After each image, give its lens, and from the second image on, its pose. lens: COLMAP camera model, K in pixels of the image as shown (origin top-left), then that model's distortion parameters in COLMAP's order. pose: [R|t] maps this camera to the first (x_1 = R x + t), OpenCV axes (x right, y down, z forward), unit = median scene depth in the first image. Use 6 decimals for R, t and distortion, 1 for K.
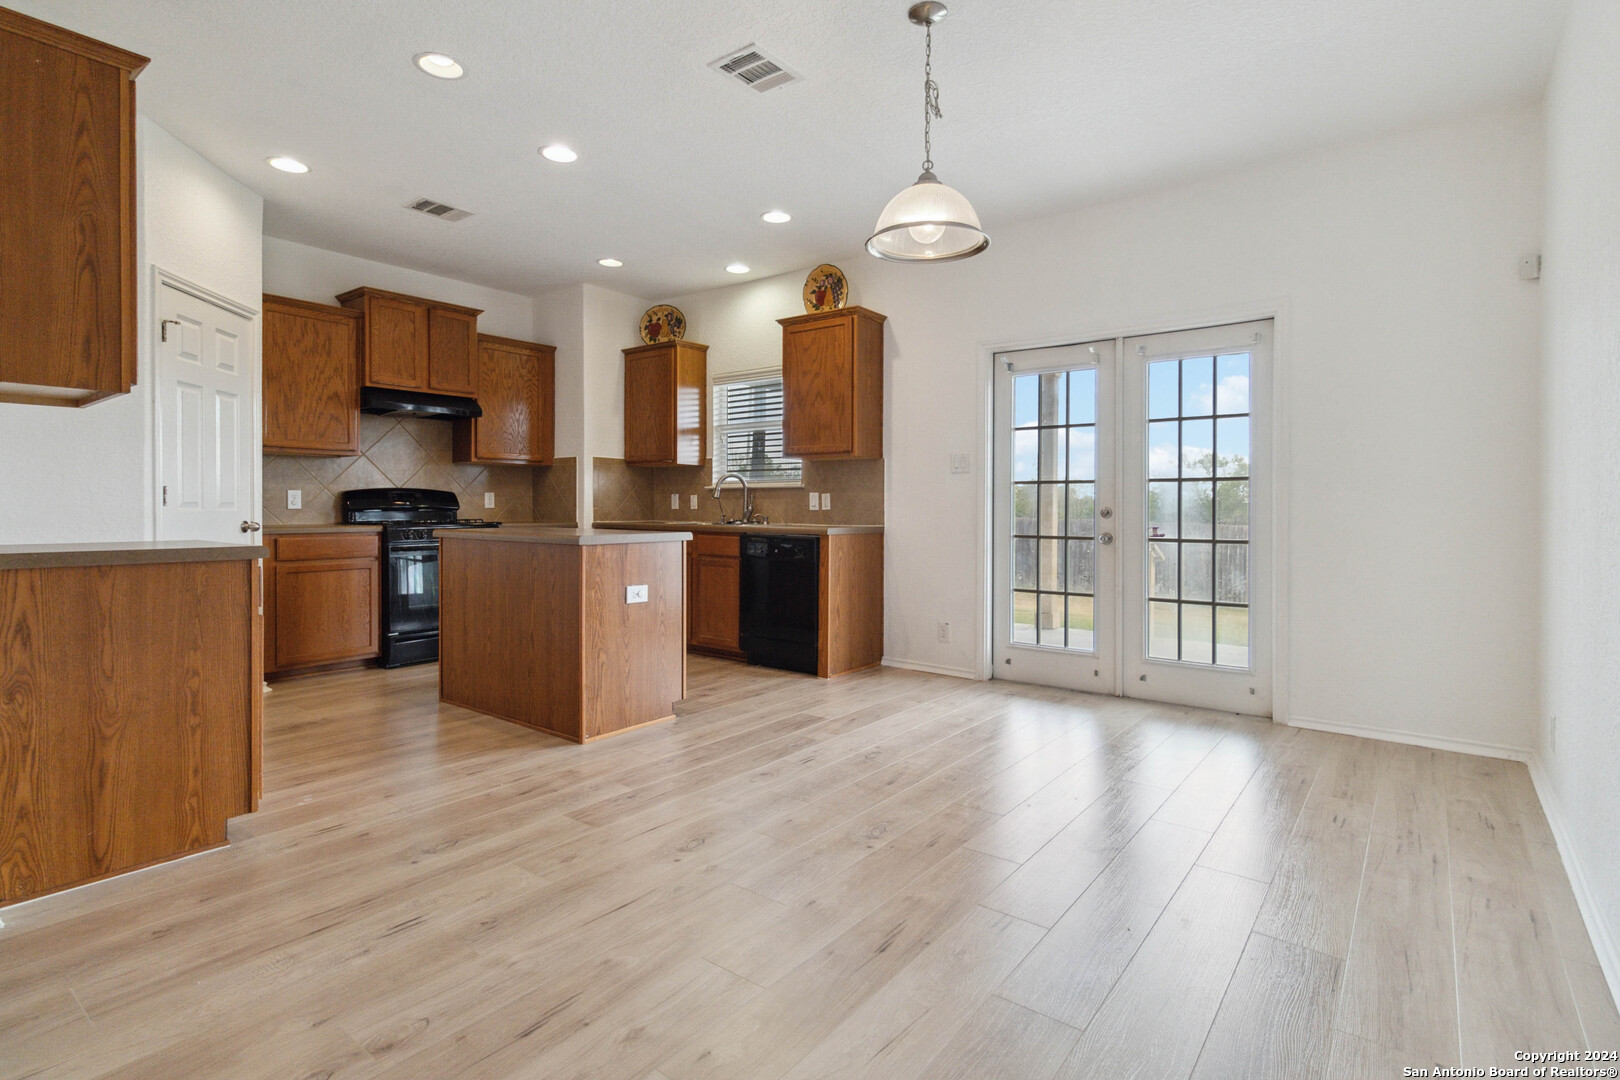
lens RADIAL K [[776.2, 0, 815.3], [0, 776.2, 502.3], [0, 0, 1]] dist [0.000217, 0.000905]
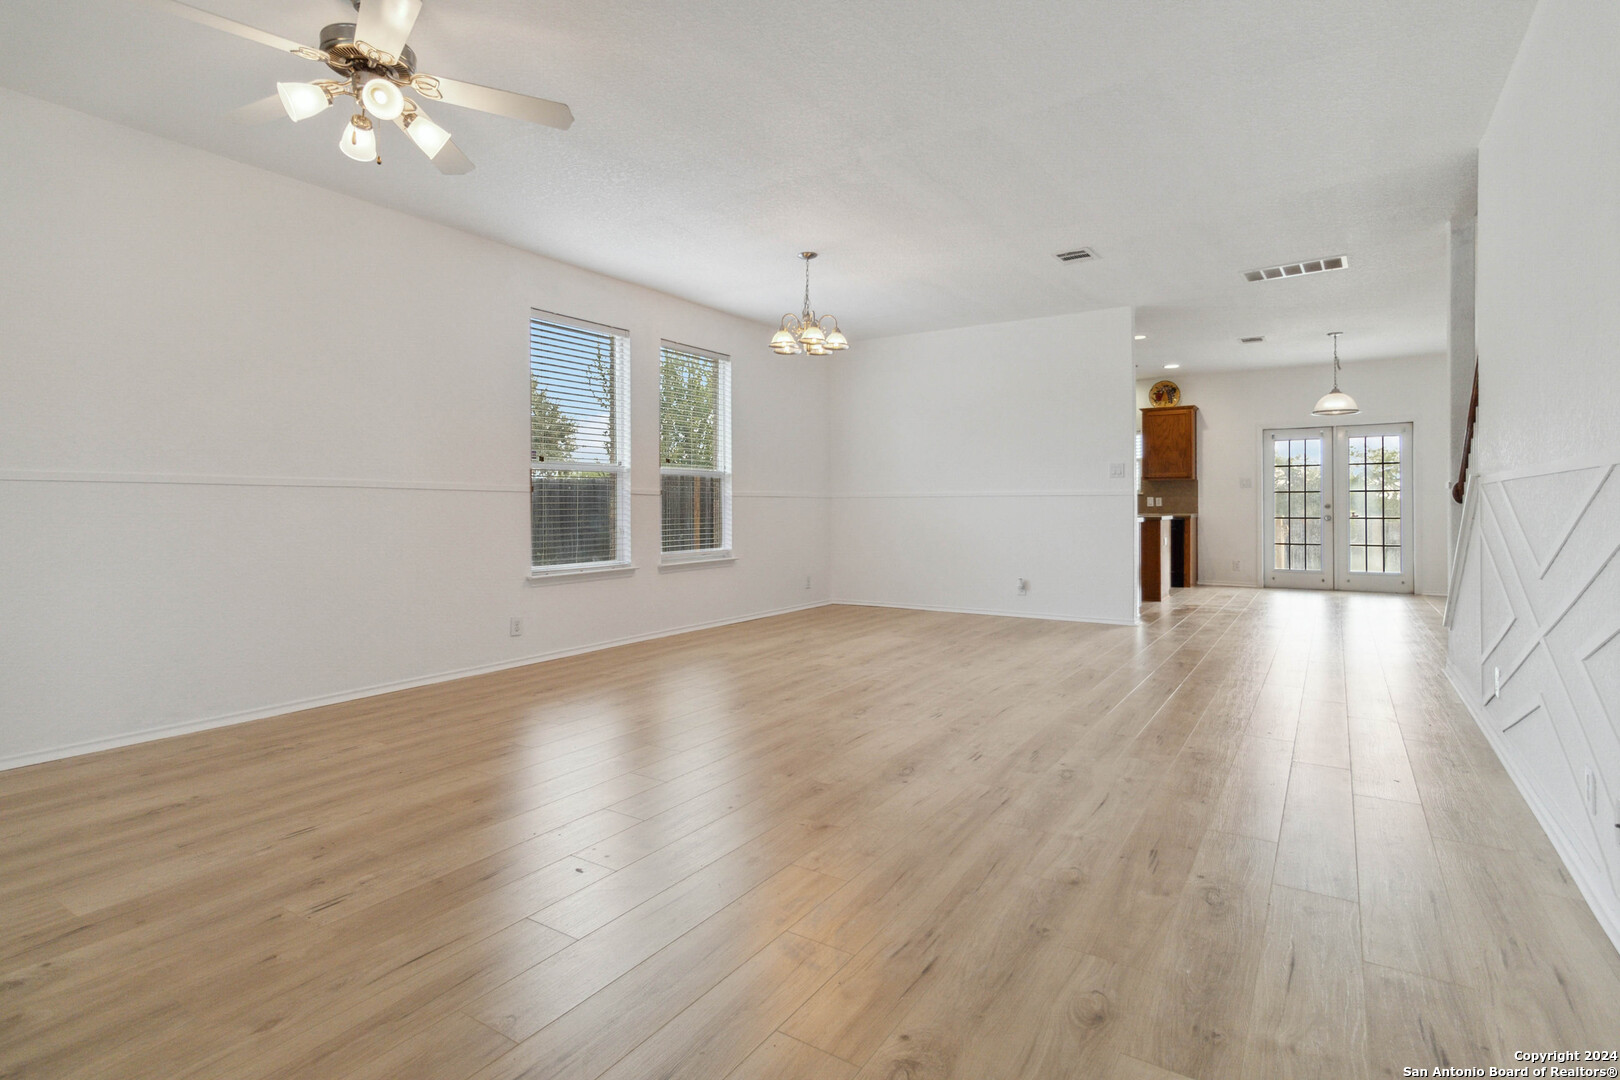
lens RADIAL K [[776.2, 0, 815.3], [0, 776.2, 502.3], [0, 0, 1]] dist [0.000217, 0.000905]
pose [[0.996713, -0.004520, 0.080884, -1.143271], [0.004327, 0.999987, 0.002561, -0.009249], [-0.080895, -0.002203, 0.996720, -0.976811]]
